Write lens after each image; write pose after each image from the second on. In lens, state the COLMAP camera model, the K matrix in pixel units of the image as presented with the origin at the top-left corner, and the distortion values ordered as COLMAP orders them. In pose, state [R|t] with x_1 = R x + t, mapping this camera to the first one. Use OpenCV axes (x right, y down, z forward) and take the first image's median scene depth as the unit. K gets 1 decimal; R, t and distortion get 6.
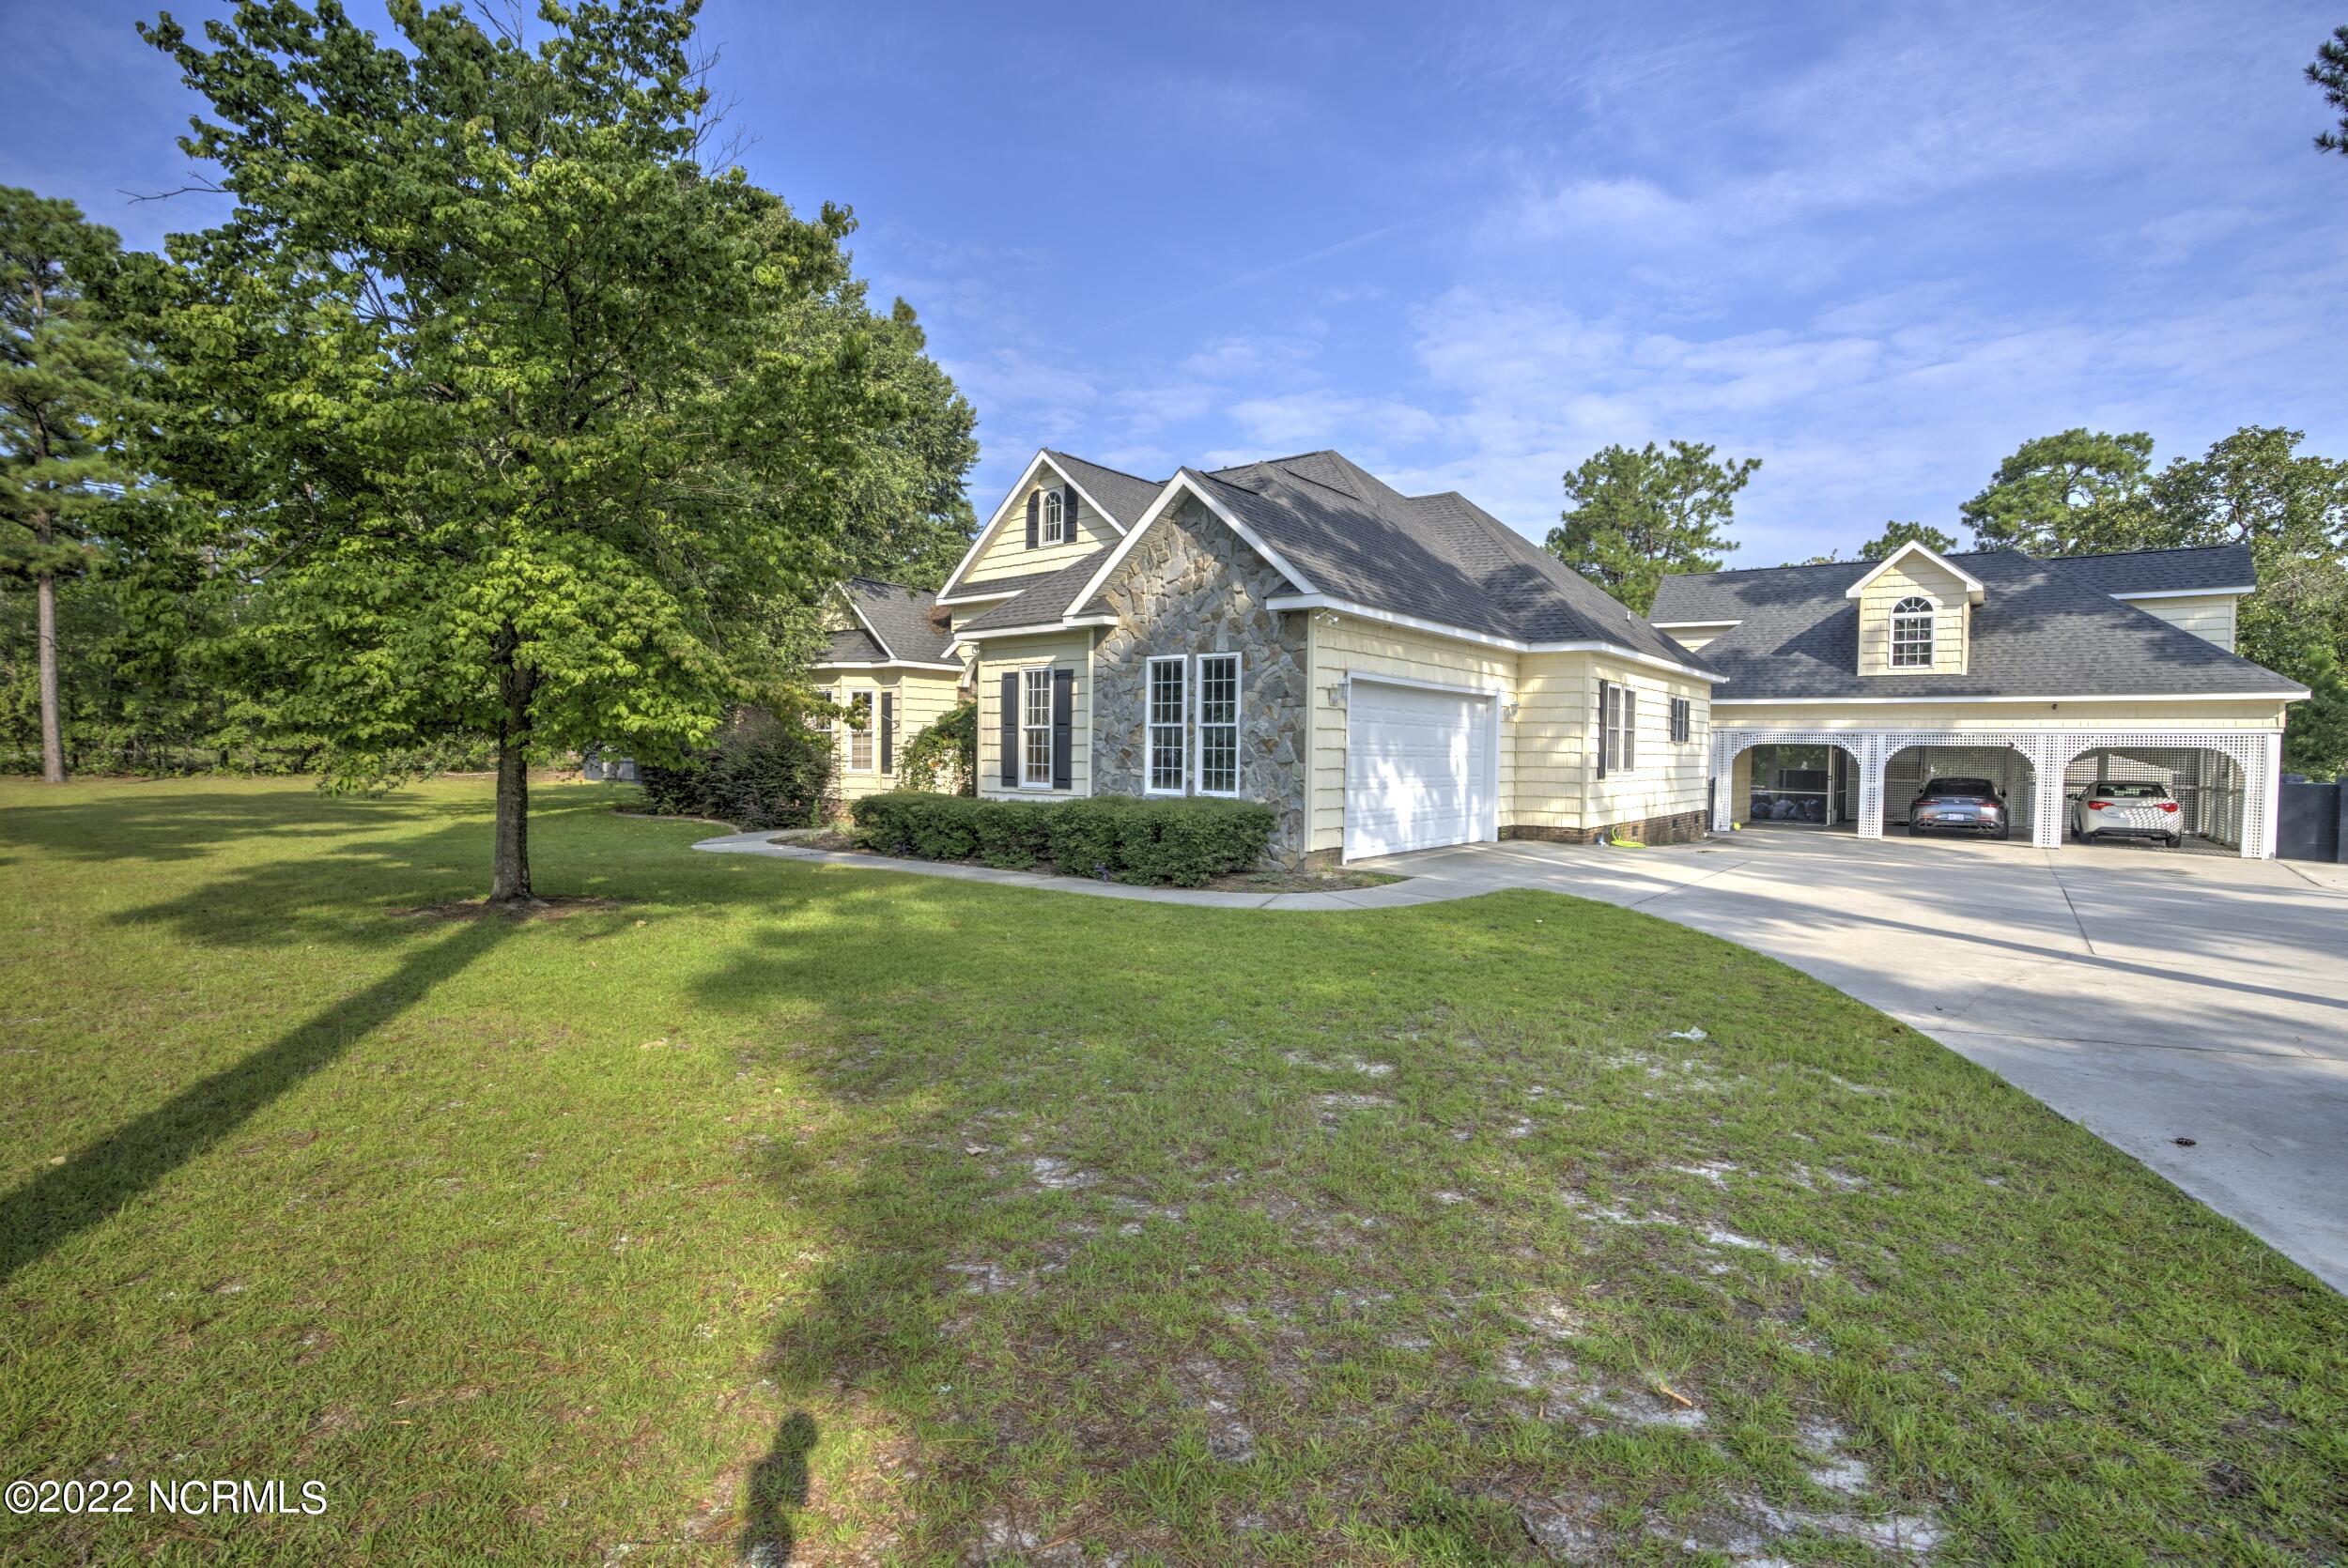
lens RADIAL K [[1086.9, 0, 1174.0], [0, 1086.9, 784.0], [0, 0, 1]] dist [-0.053887, 0.014260]
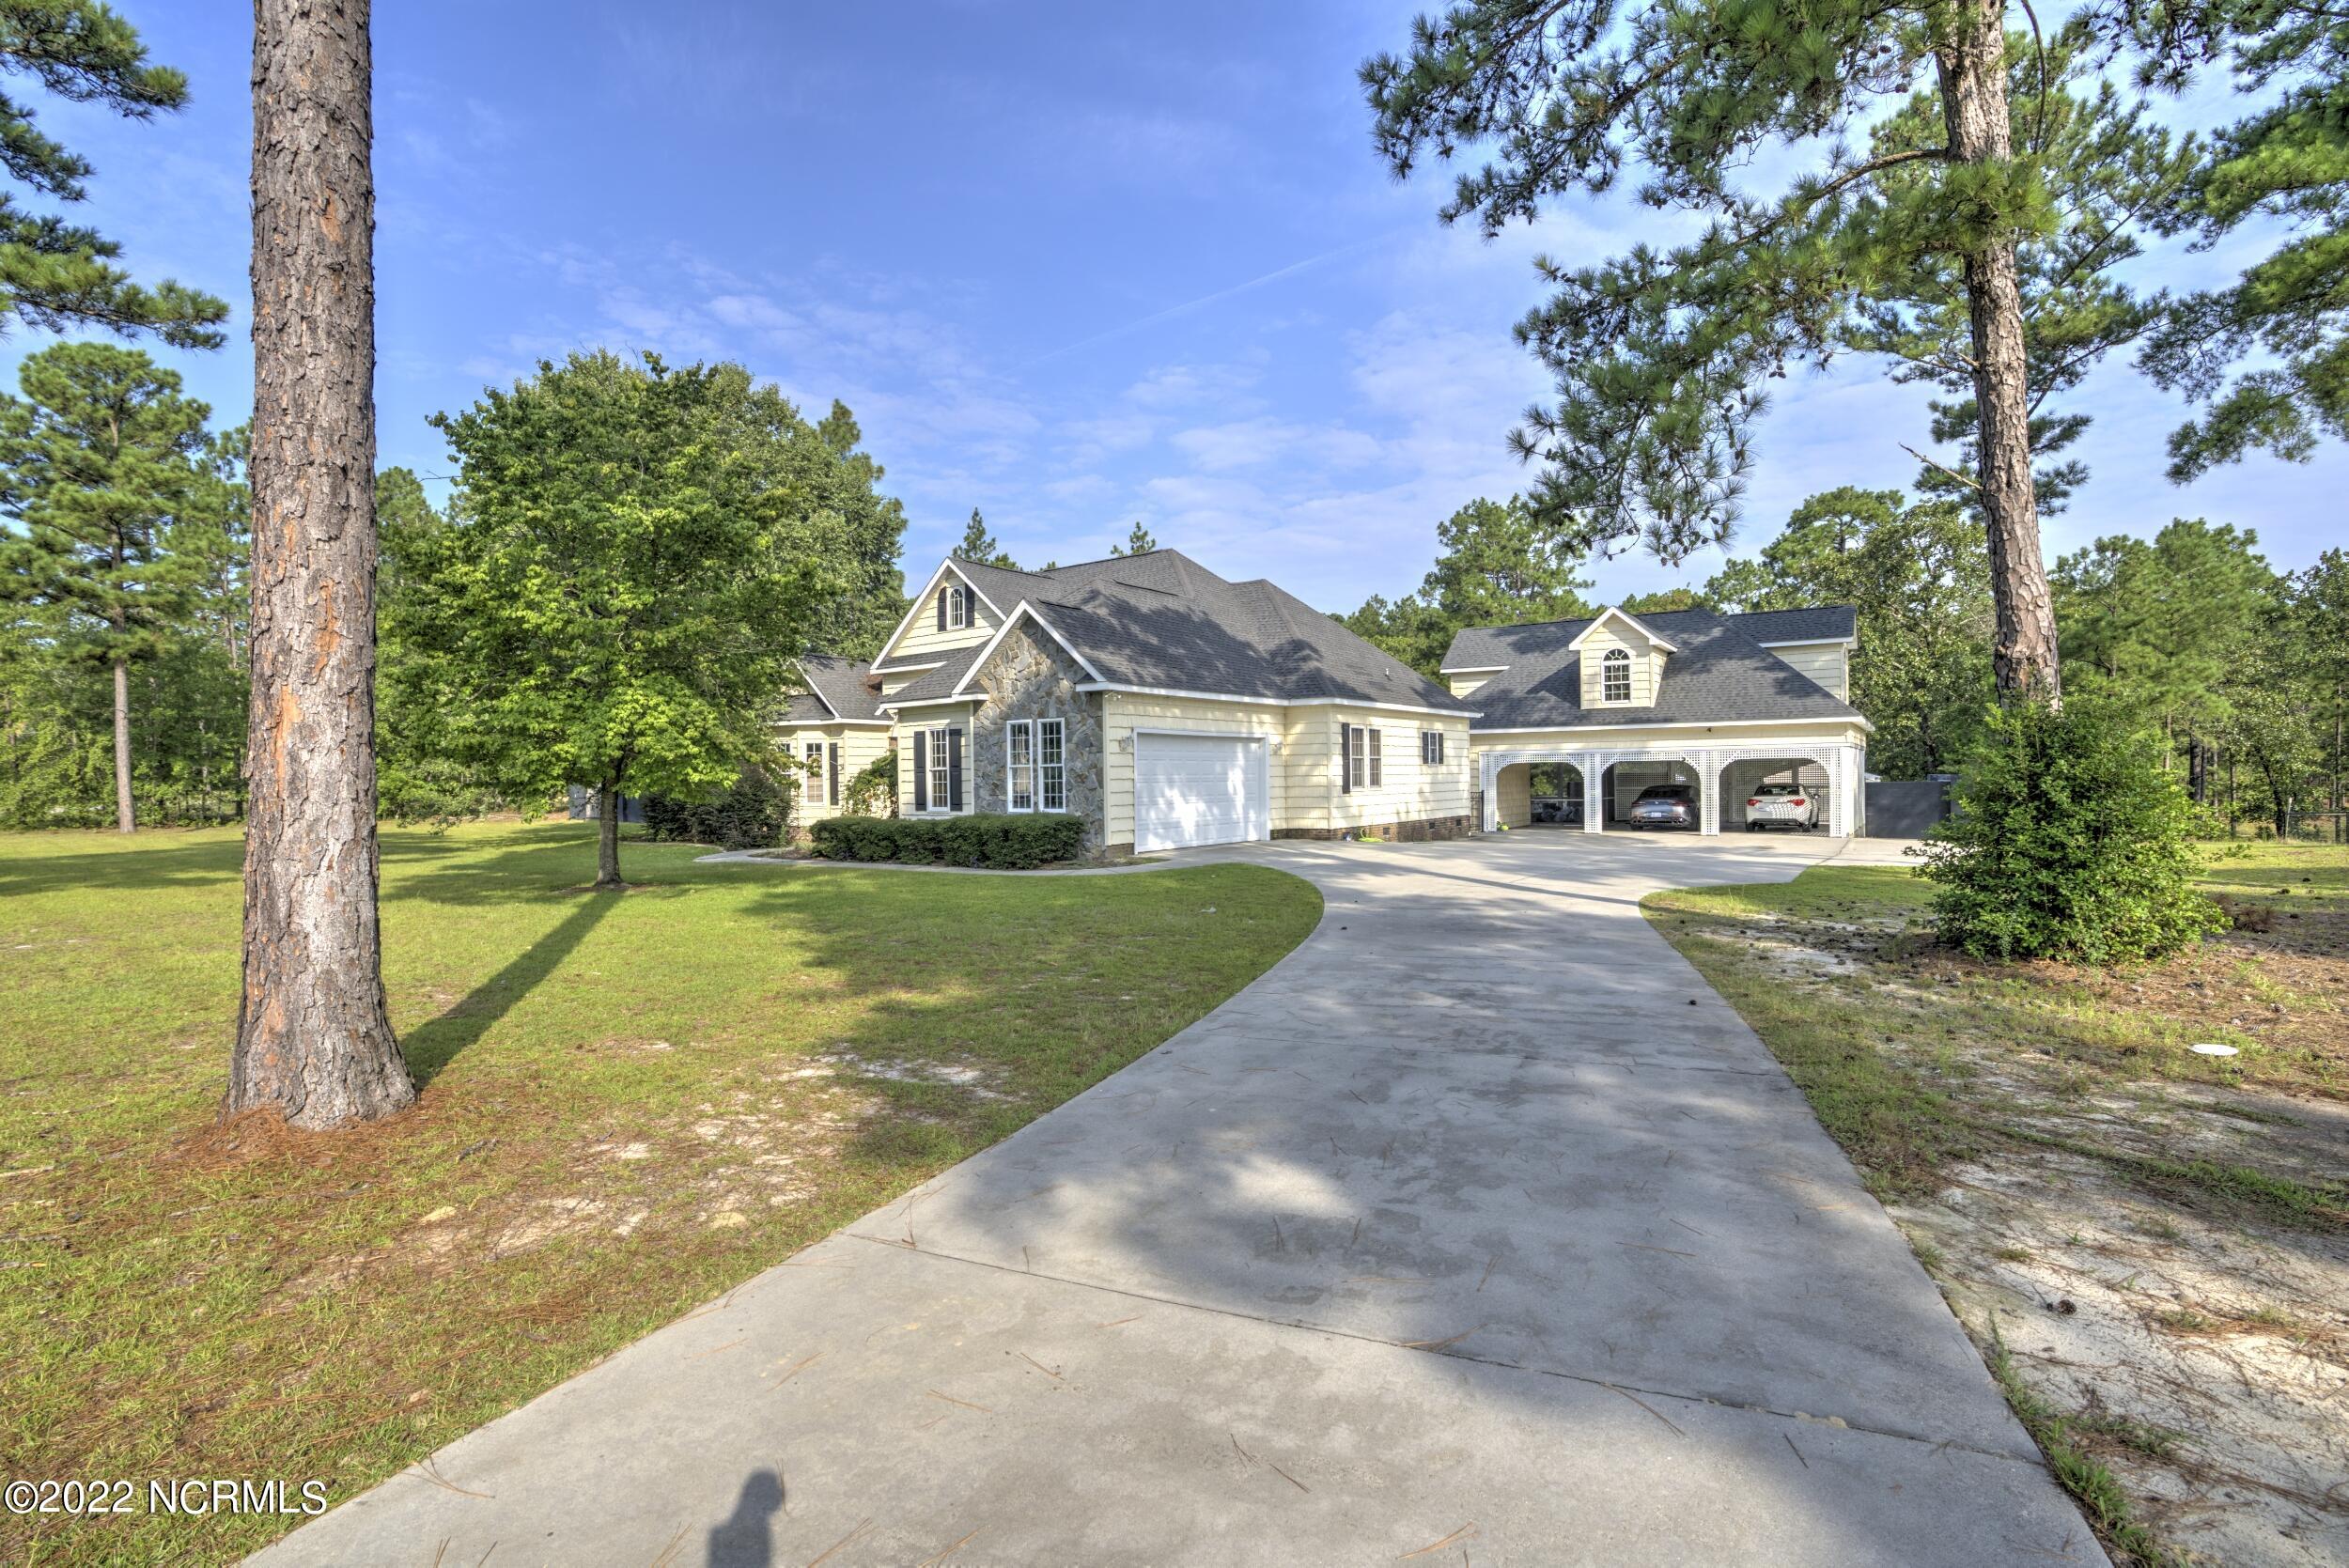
lens RADIAL K [[1087.4, 0, 1174.5], [0, 1087.4, 784.0], [0, 0, 1]] dist [-0.053887, 0.014260]
pose [[0.998634, -0.027916, 0.044176, 0.101346], [0.029009, 0.999284, -0.024309, 0.009727], [-0.043466, 0.025557, 0.998728, -0.373584]]
